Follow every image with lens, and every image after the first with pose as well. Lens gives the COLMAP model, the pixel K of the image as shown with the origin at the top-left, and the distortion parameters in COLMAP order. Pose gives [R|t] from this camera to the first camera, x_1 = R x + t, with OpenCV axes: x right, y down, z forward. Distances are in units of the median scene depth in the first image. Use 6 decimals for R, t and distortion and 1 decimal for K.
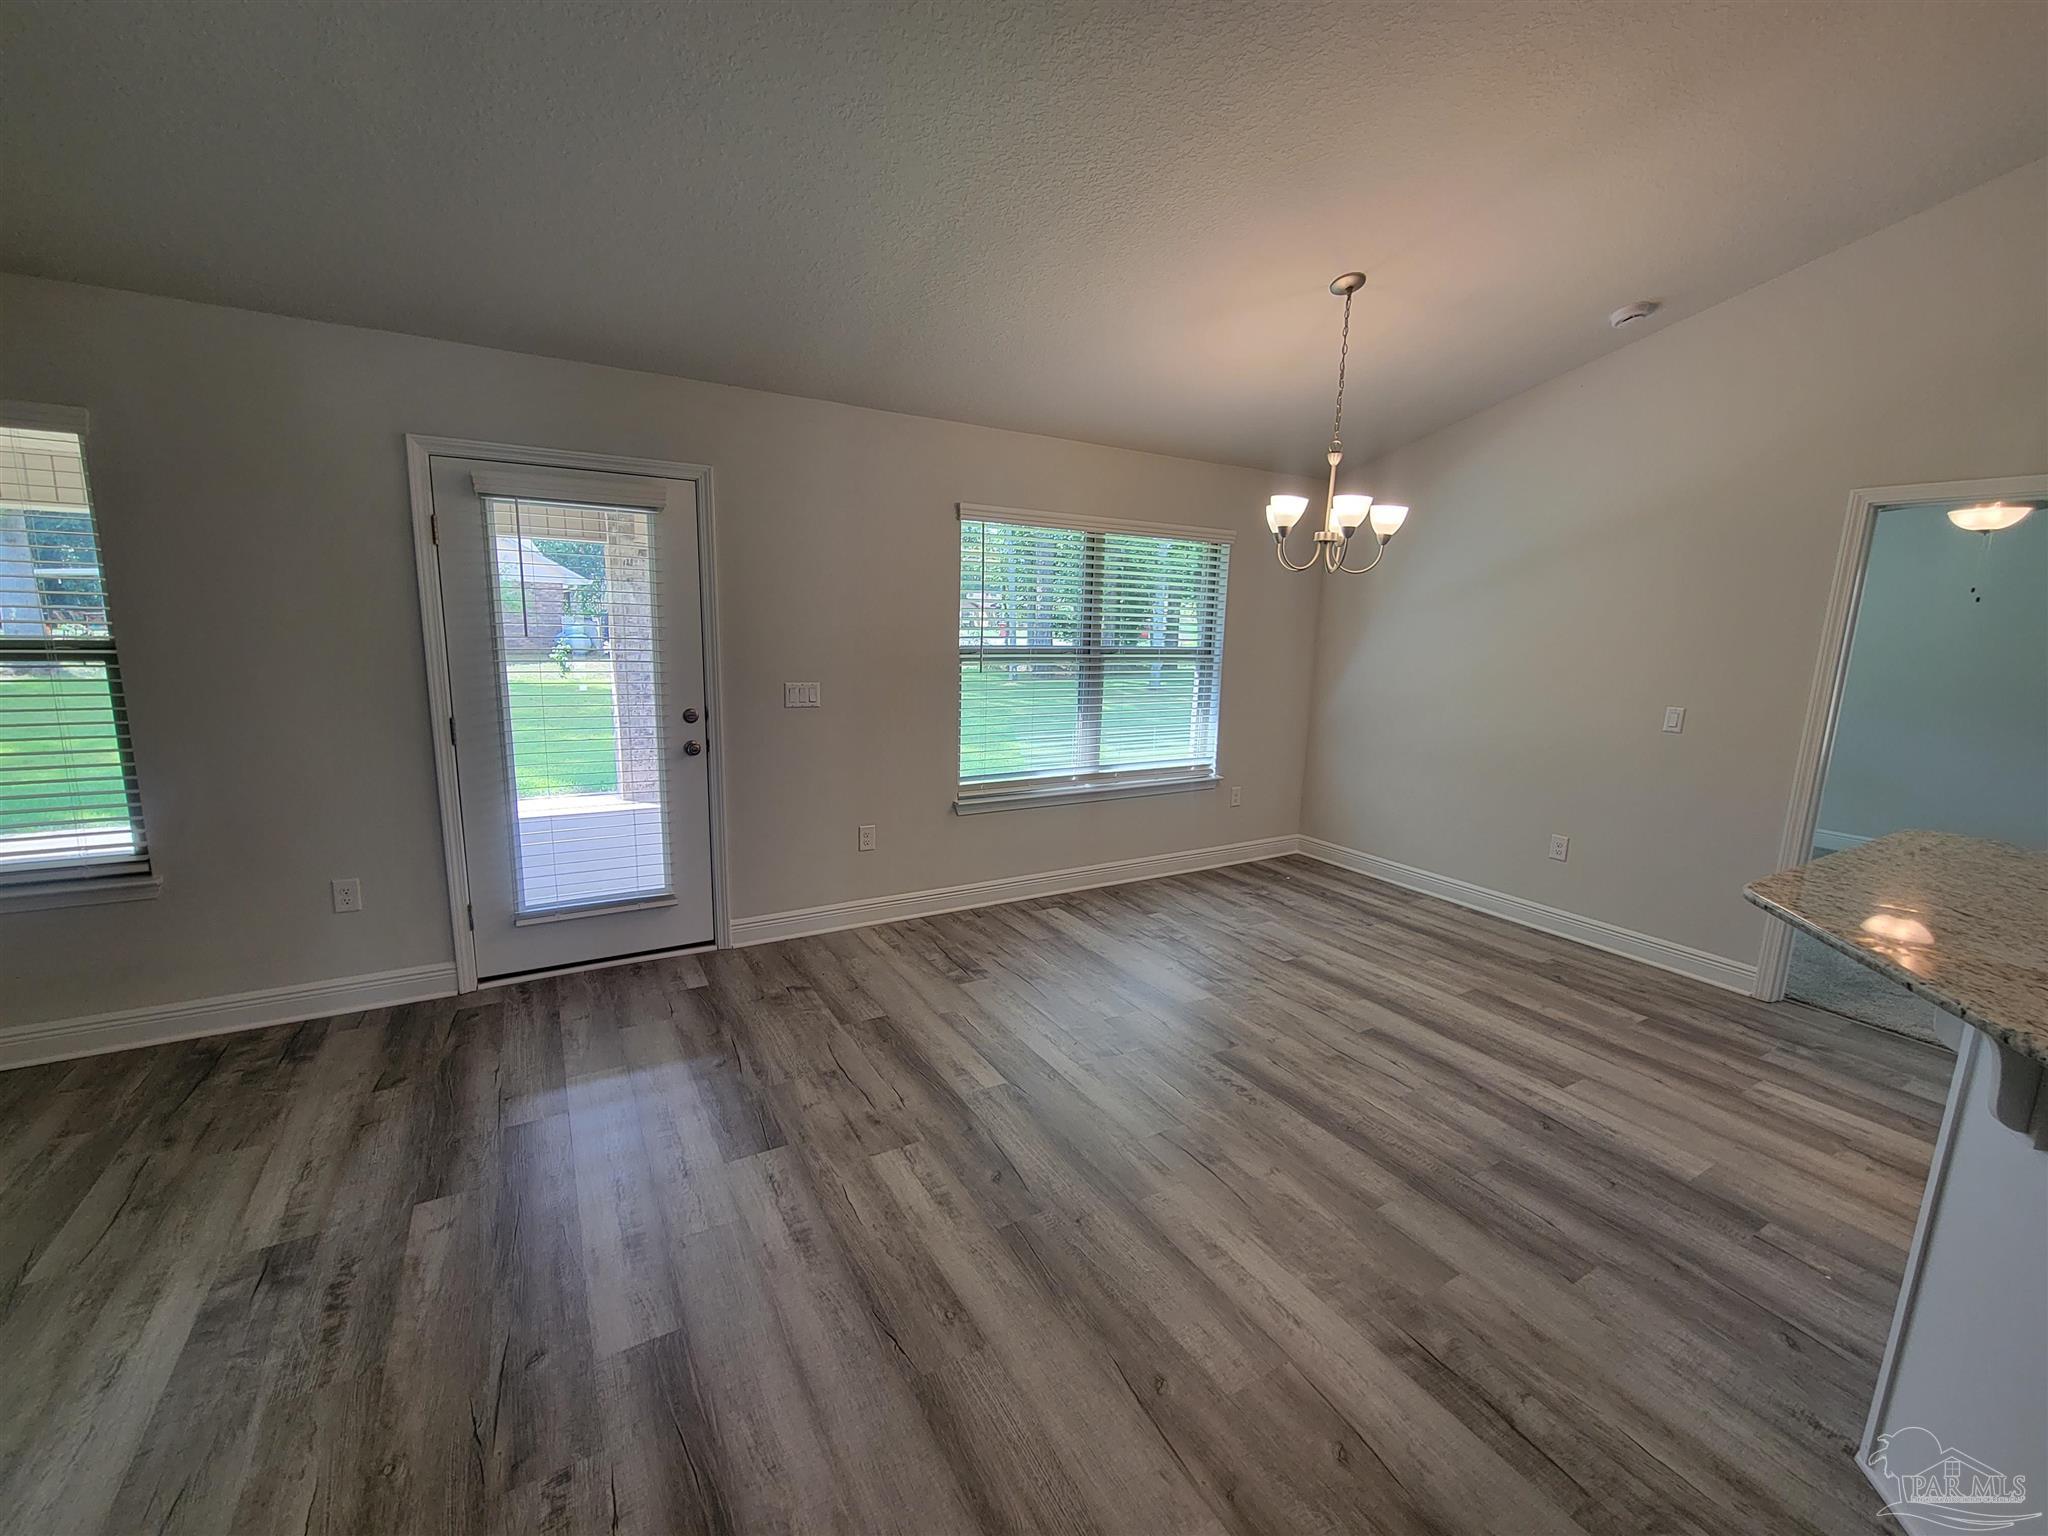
lens RADIAL K [[834.3, 0, 1019.3], [0, 834.3, 767.6], [0, 0, 1]] dist [0.000710, -0.000028]
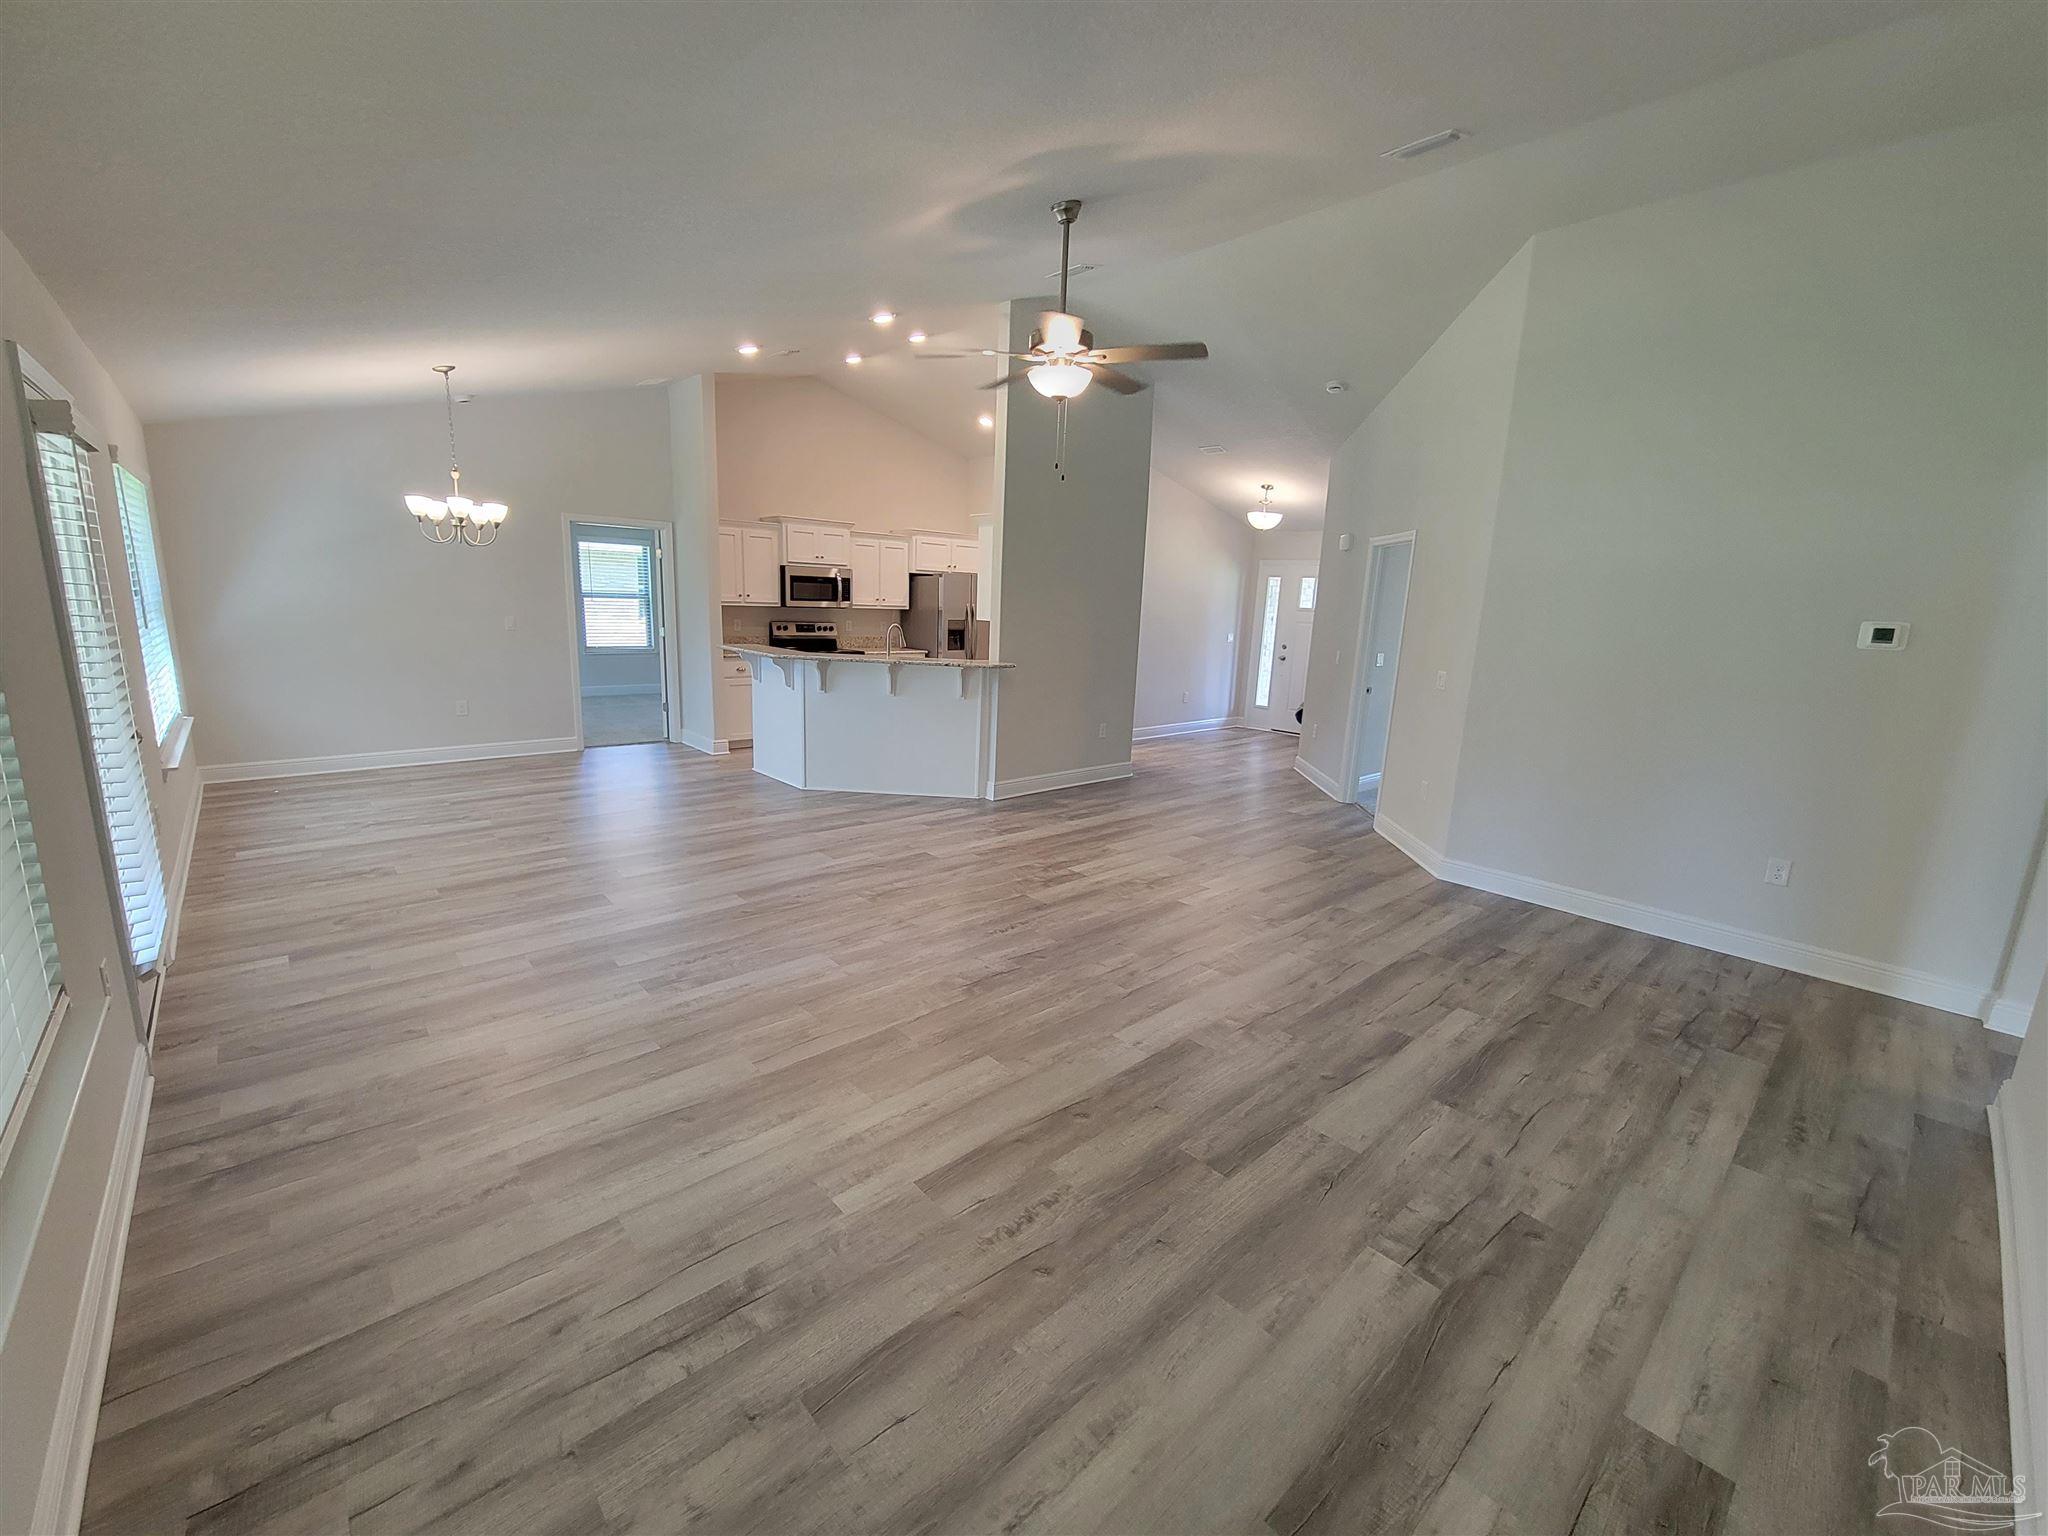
lens RADIAL K [[835.3, 0, 1018.2], [0, 835.3, 765.7], [0, 0, 1]] dist [0.004846, -0.004284]
pose [[-0.200281, -0.231383, 0.952024, -1.588905], [0.127675, 0.957262, 0.259516, -0.113542], [-0.971384, 0.173525, -0.162179, 0.305965]]
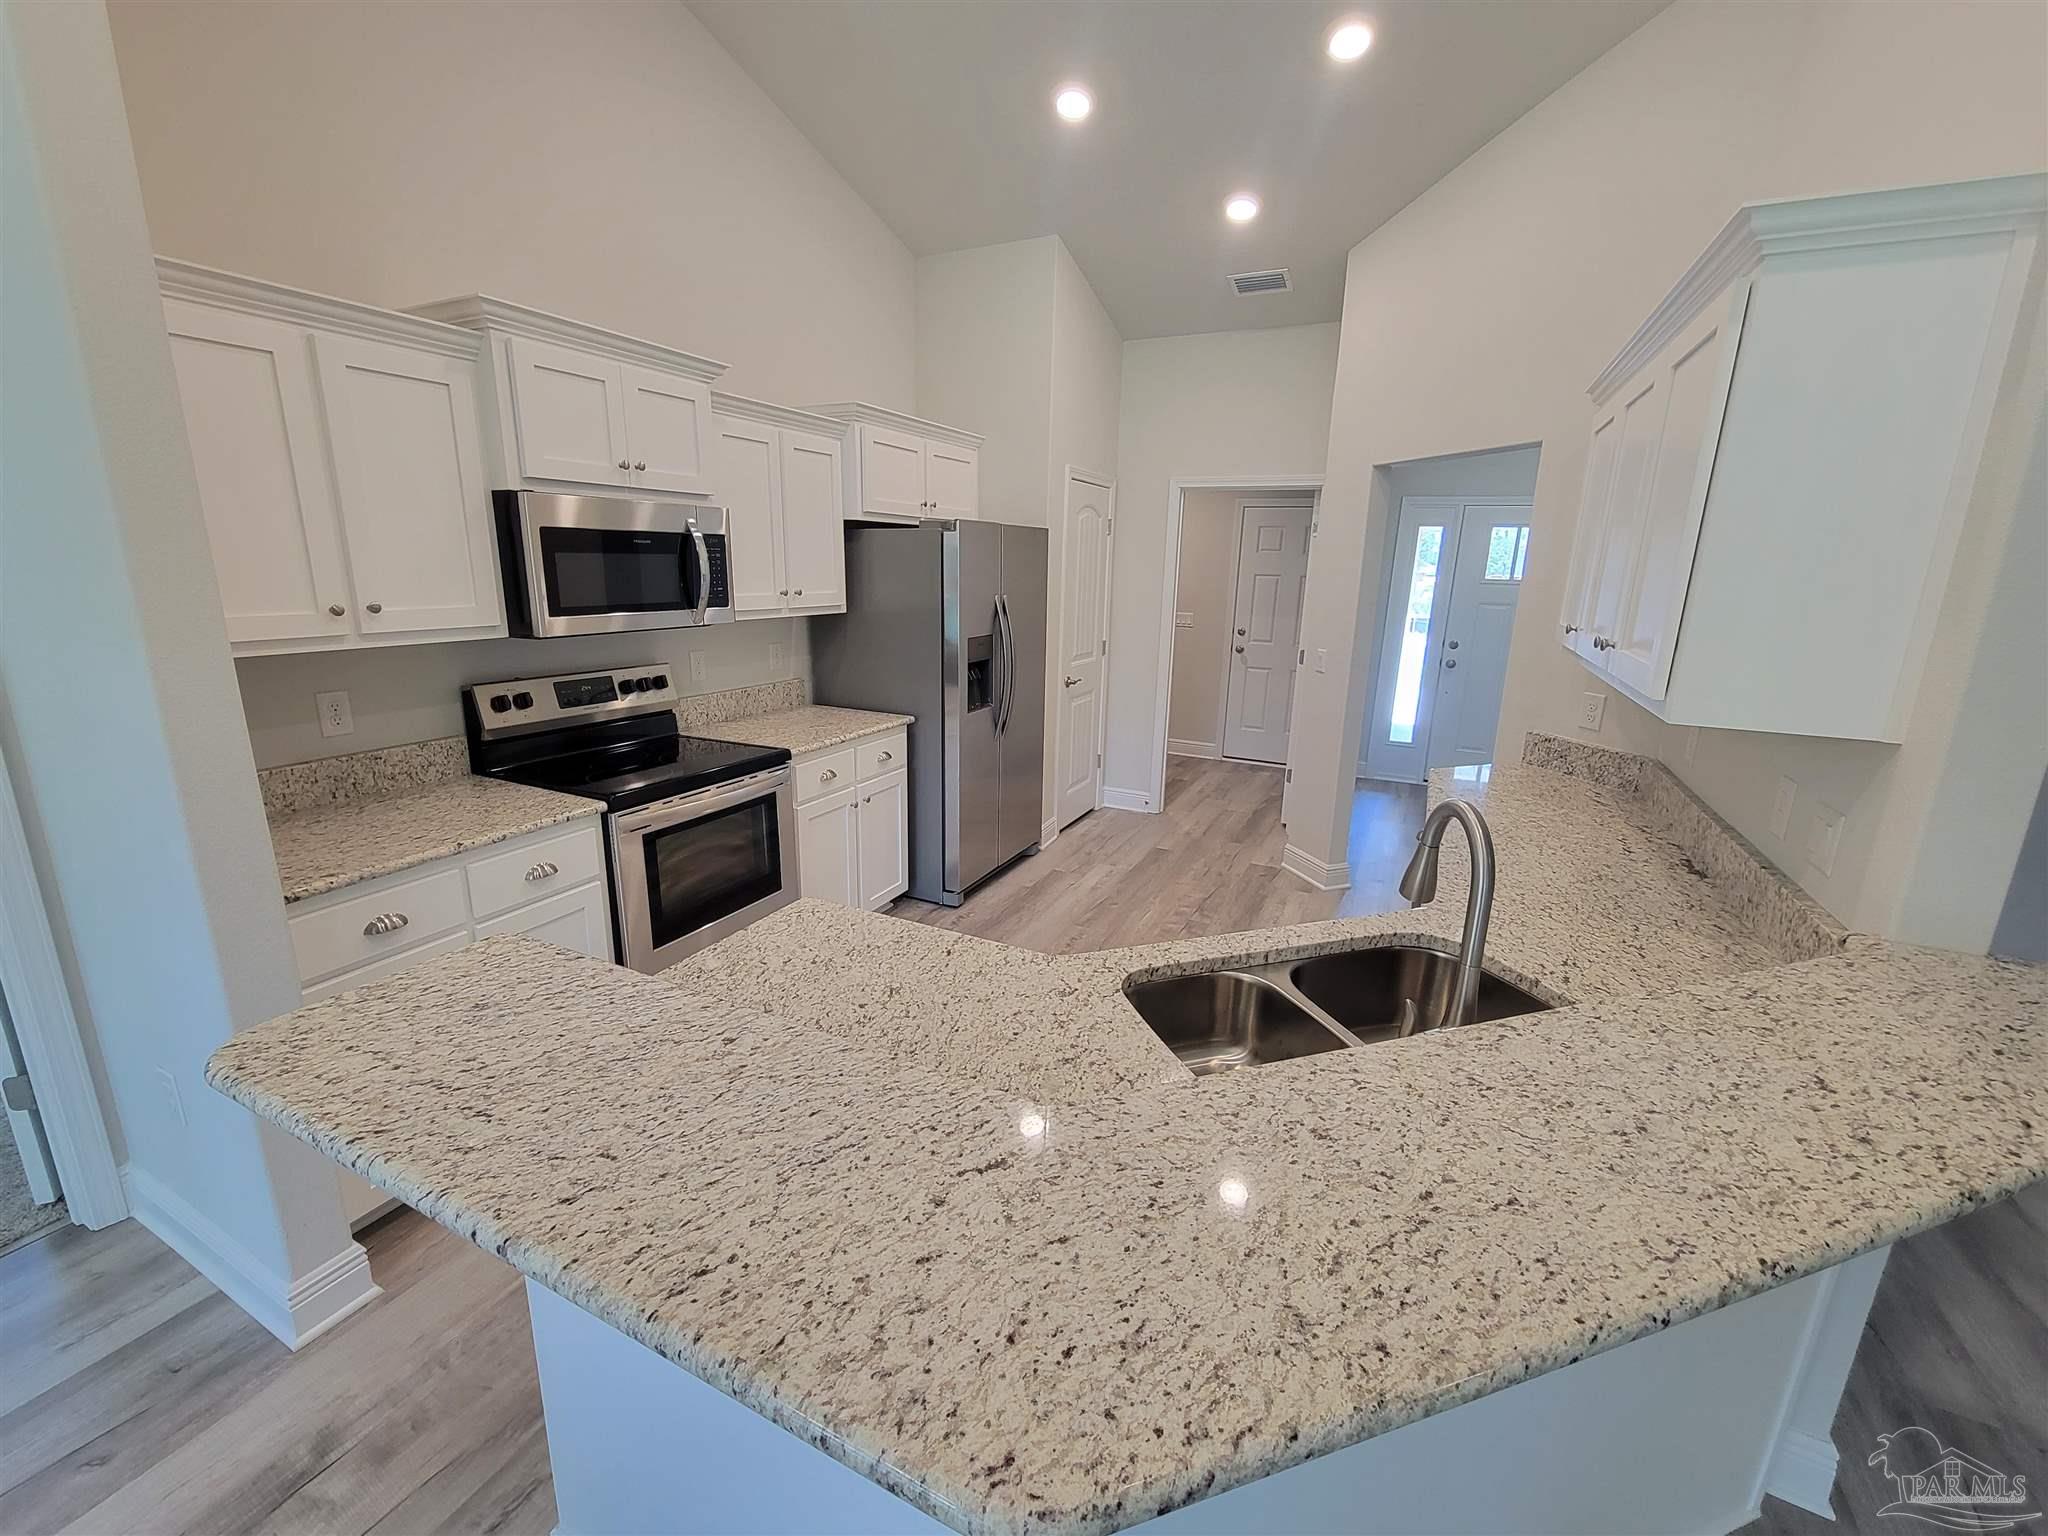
lens RADIAL K [[848.1, 0, 1016.2], [0, 848.1, 766.8], [0, 0, 1]] dist [0.003715, 0.000102]
pose [[-0.542733, -0.240808, 0.804644, 0.337634], [0.109714, 0.929483, 0.352171, -0.118138], [-0.832709, 0.279415, -0.478041, 0.543435]]
